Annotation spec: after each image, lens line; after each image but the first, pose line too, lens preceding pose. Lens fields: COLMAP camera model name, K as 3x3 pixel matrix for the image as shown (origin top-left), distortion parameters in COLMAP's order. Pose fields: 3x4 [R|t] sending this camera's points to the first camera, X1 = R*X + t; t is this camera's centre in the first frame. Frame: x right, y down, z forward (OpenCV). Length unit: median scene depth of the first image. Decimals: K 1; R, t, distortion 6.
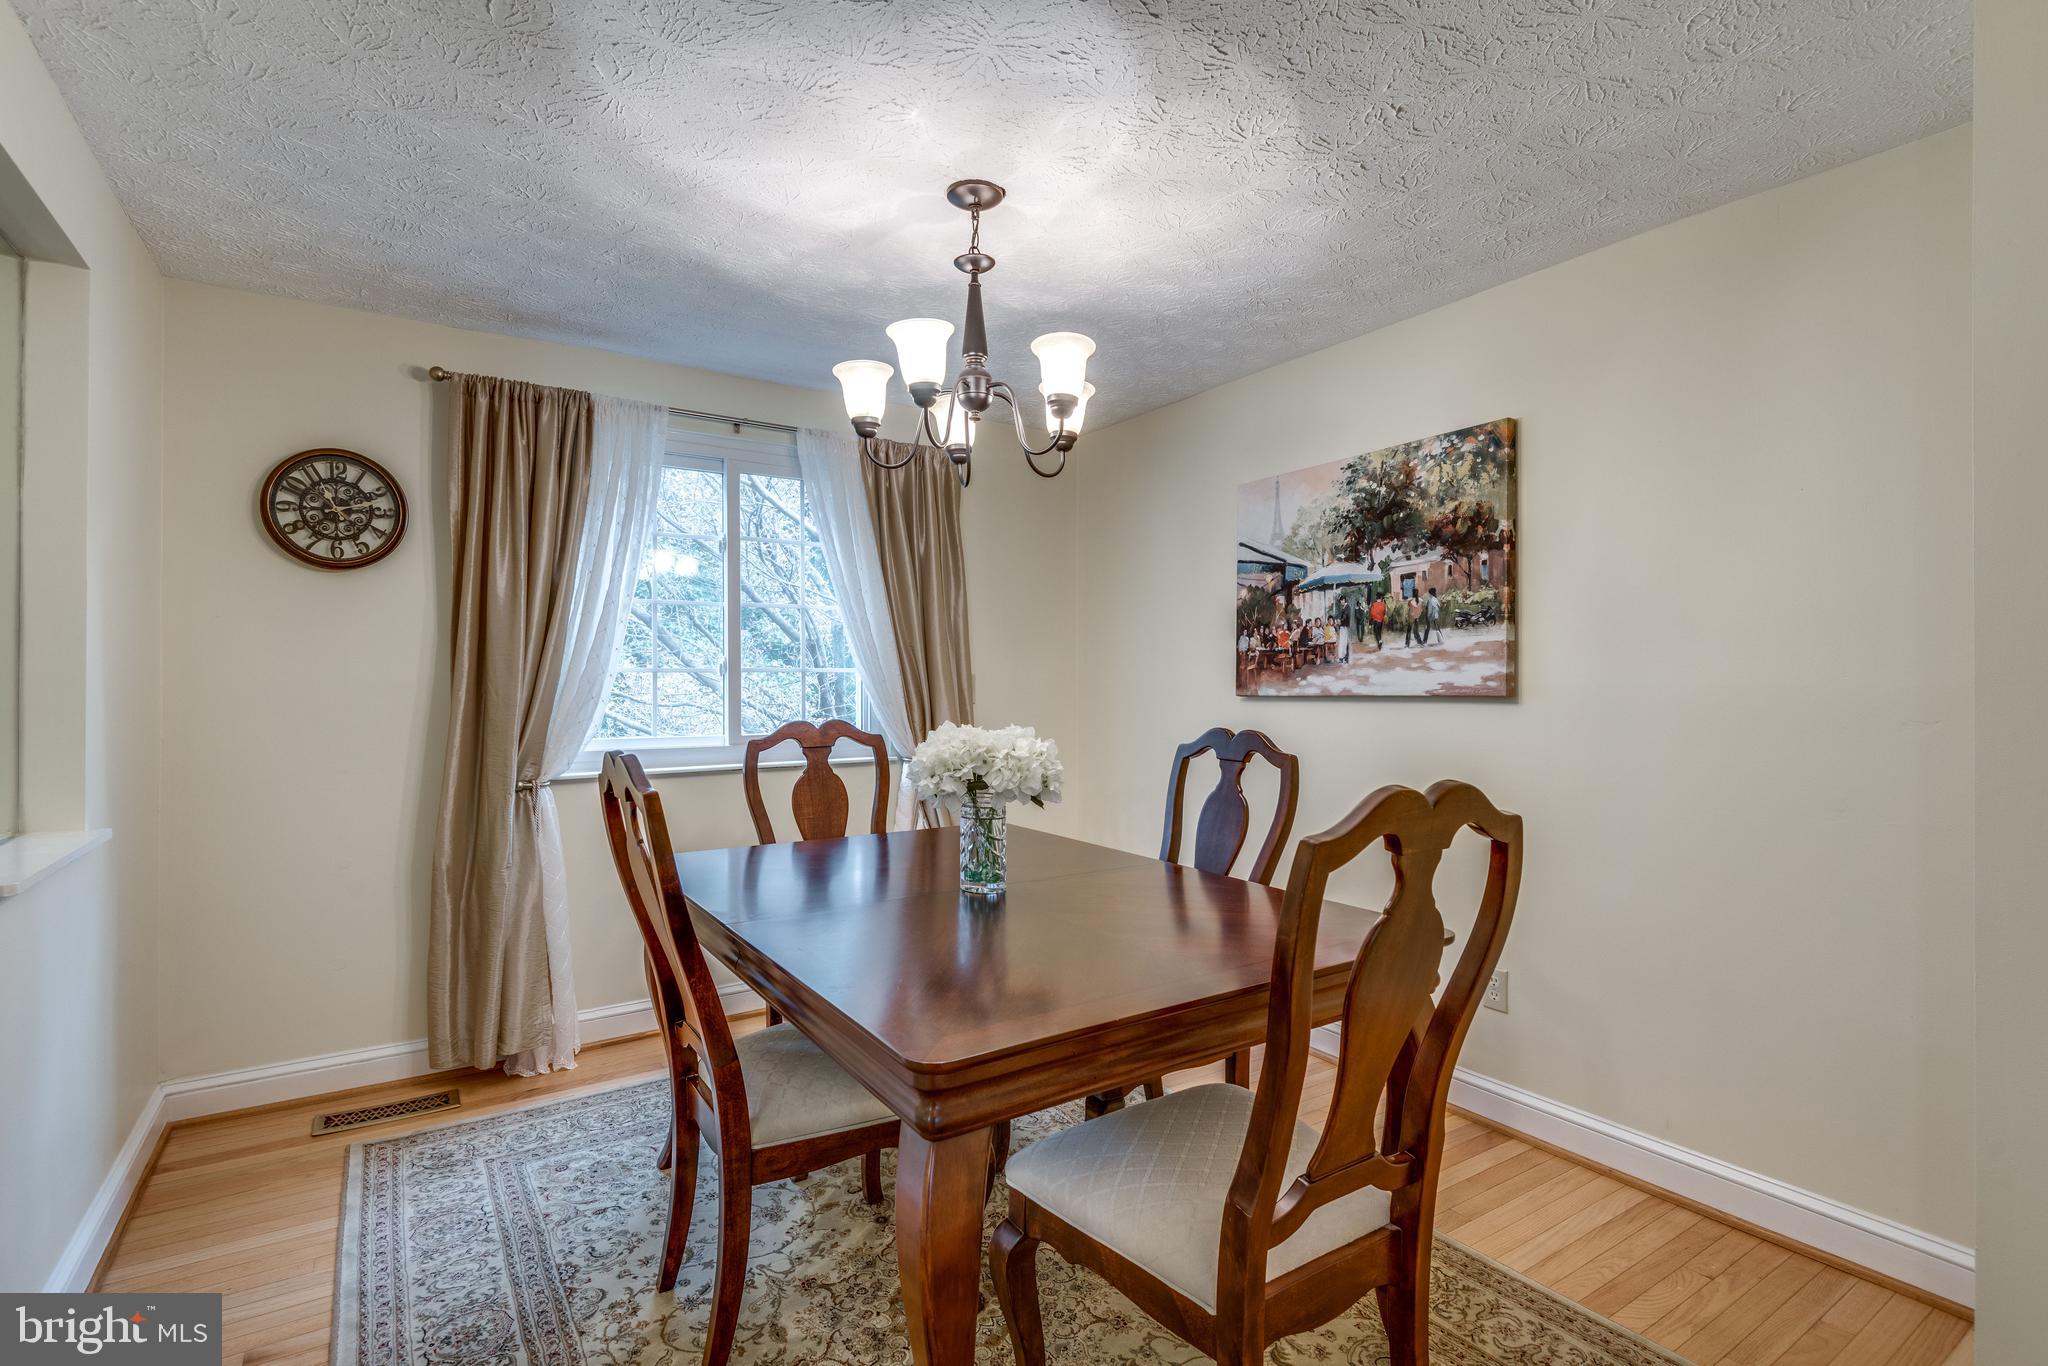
lens RADIAL K [[981.9, 0, 1041.3], [0, 981.9, 675.6], [0, 0, 1]] dist [0.002201, -0.000633]
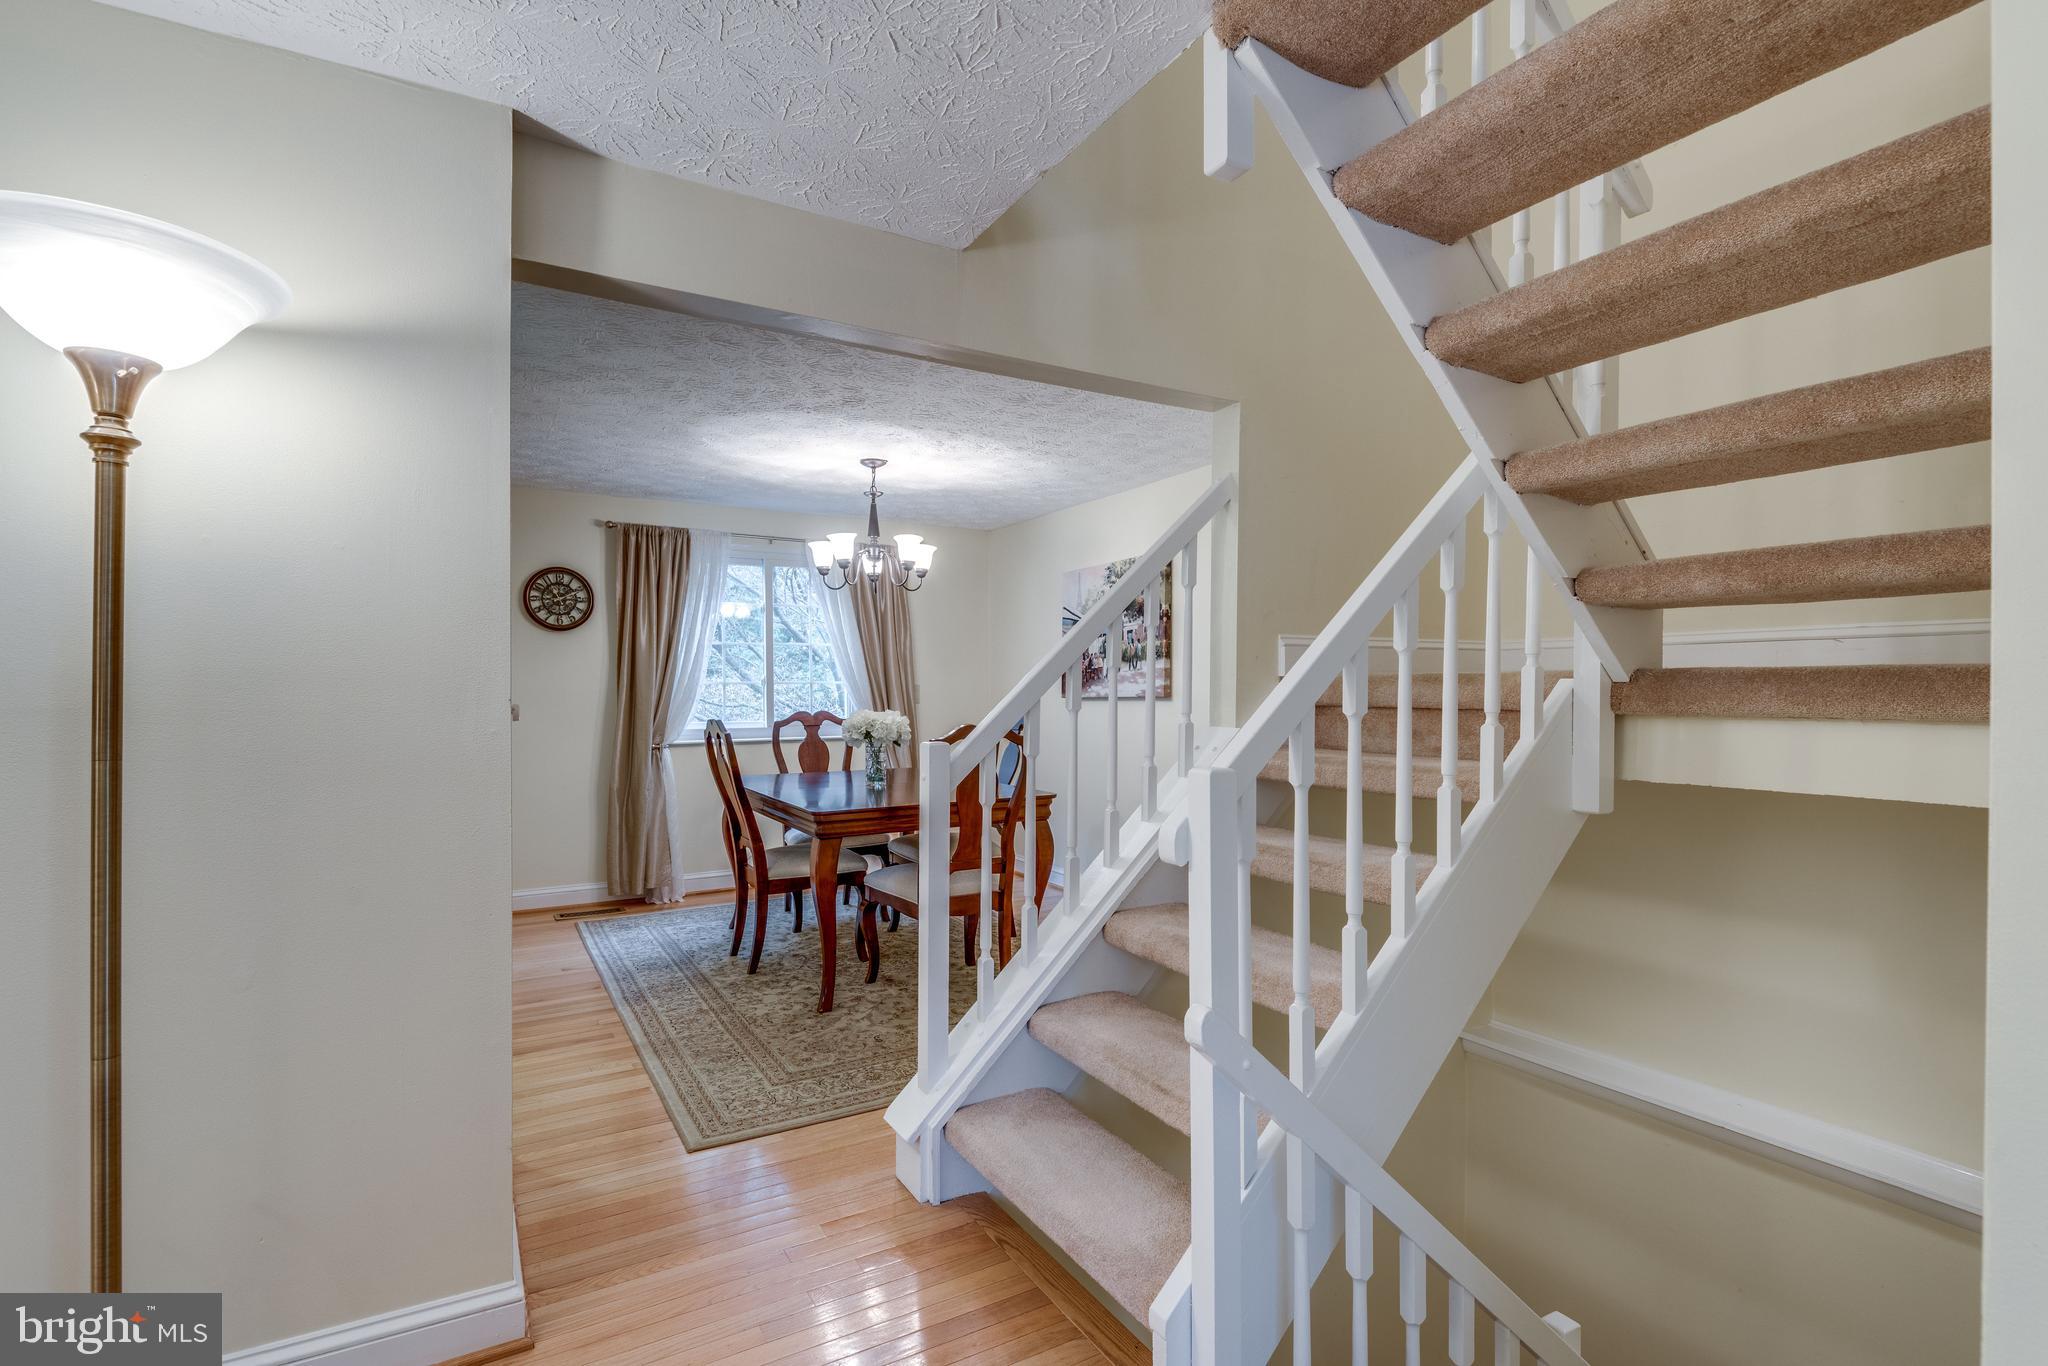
lens RADIAL K [[946.8, 0, 1032.1], [0, 946.8, 690.2], [0, 0, 1]] dist [0.000138, -0.000073]
pose [[0.998659, -0.001710, -0.051749, 0.280331], [0.002045, 0.999977, 0.006422, -0.003819], [0.051737, -0.006519, 0.998639, -0.762624]]
